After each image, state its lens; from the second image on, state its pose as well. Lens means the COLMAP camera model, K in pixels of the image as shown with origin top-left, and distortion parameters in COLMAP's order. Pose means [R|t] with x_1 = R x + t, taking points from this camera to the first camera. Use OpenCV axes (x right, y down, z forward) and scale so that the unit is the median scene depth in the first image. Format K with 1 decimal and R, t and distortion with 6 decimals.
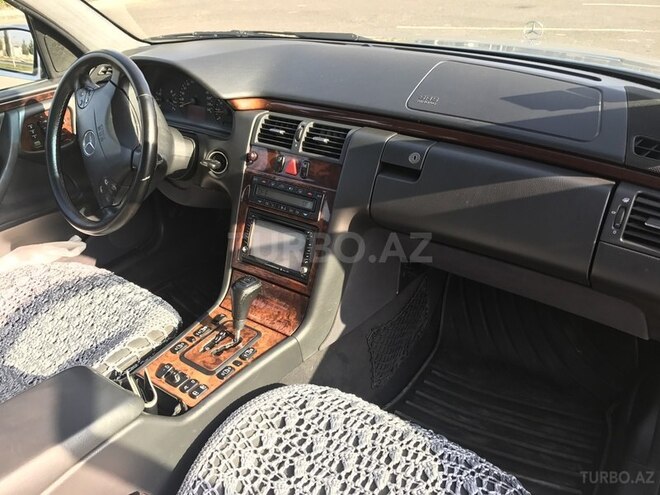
lens RADIAL K [[548.3, 0, 330.0], [0, 548.3, 247.5], [0, 0, 1]] dist [0.009979, -0.010487]
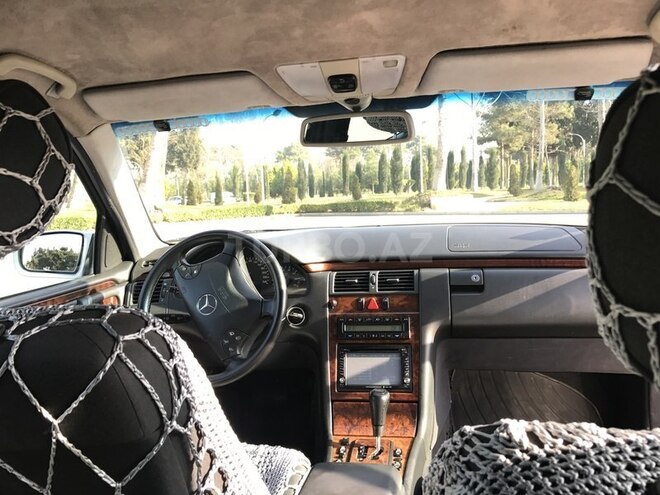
lens RADIAL K [[548.3, 0, 330.0], [0, 548.3, 247.5], [0, 0, 1]] dist [0.009979, -0.010487]
pose [[0.910785, -0.054944, 0.409209, -0.674962], [0.224254, 0.898003, -0.378551, 0.195534], [-0.346672, 0.436546, 0.830209, -0.086394]]
